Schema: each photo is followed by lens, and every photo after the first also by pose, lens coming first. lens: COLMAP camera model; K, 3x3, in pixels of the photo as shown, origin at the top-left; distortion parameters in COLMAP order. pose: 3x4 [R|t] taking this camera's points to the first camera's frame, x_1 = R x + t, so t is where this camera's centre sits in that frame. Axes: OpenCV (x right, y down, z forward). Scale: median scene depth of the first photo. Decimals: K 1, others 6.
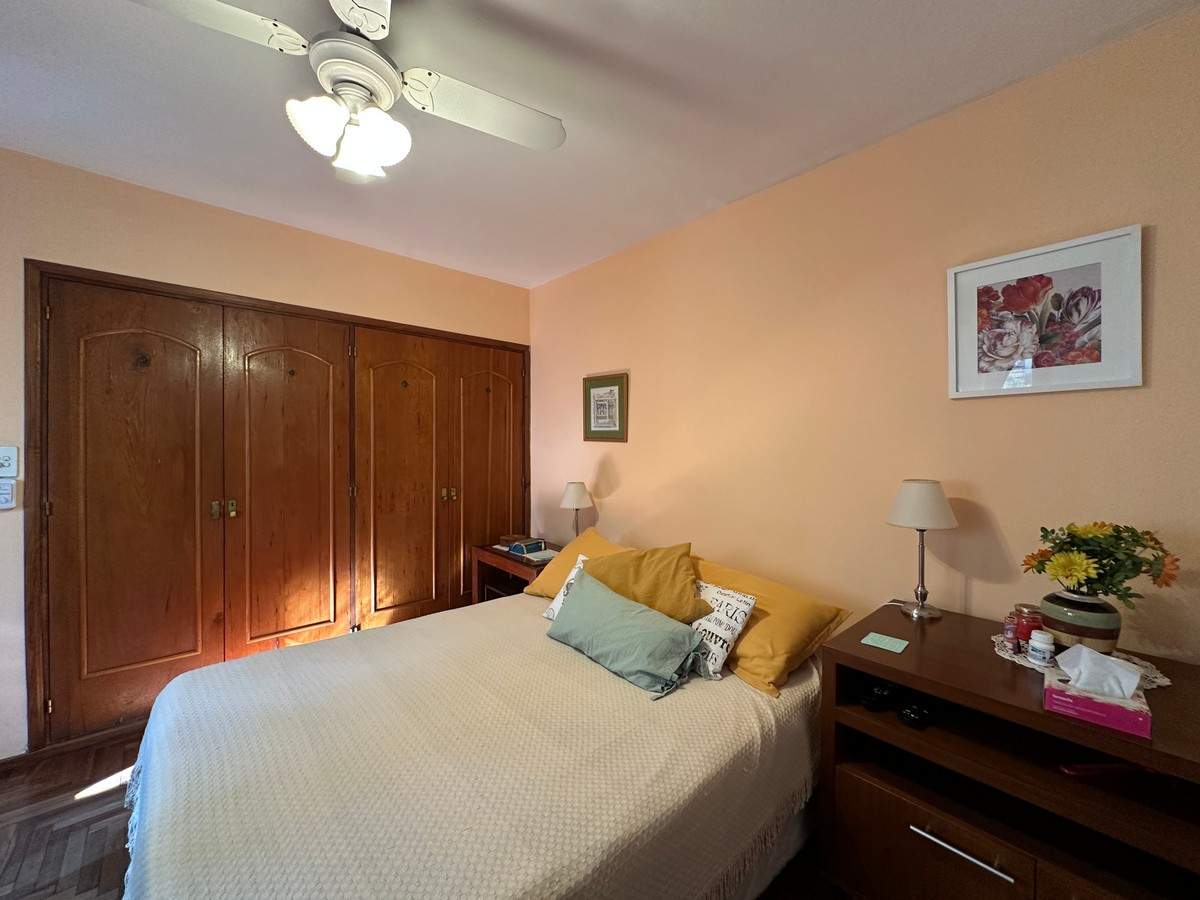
lens RADIAL K [[478.2, 0, 601.0], [0, 478.2, 450.2], [0, 0, 1]] dist [-0.005802, 0.000884]
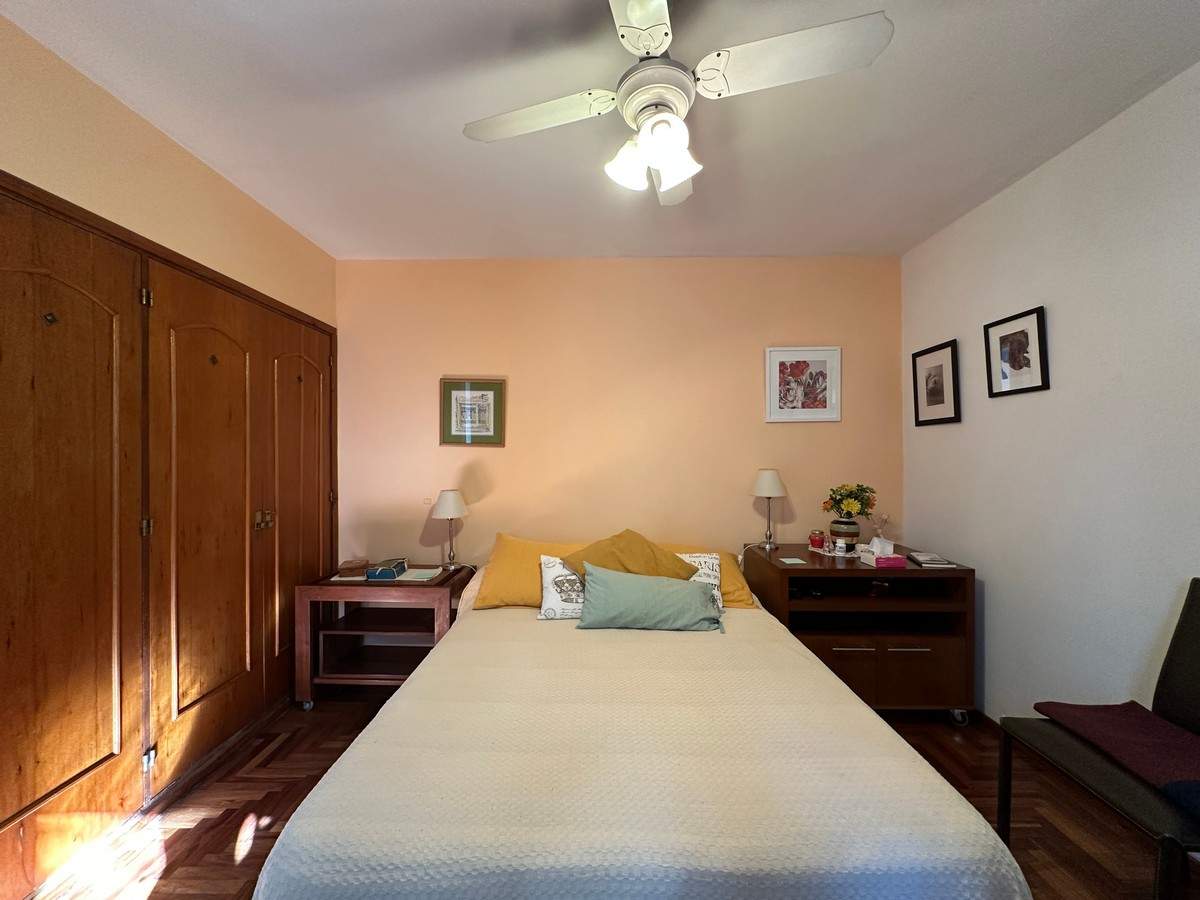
lens RADIAL K [[478.2, 0, 601.0], [0, 478.2, 450.2], [0, 0, 1]] dist [-0.005802, 0.000884]
pose [[0.674656, -0.004158, 0.738121, -0.572179], [0.012443, 0.999906, -0.005740, -0.001538], [-0.738027, 0.013057, 0.674644, 0.159856]]
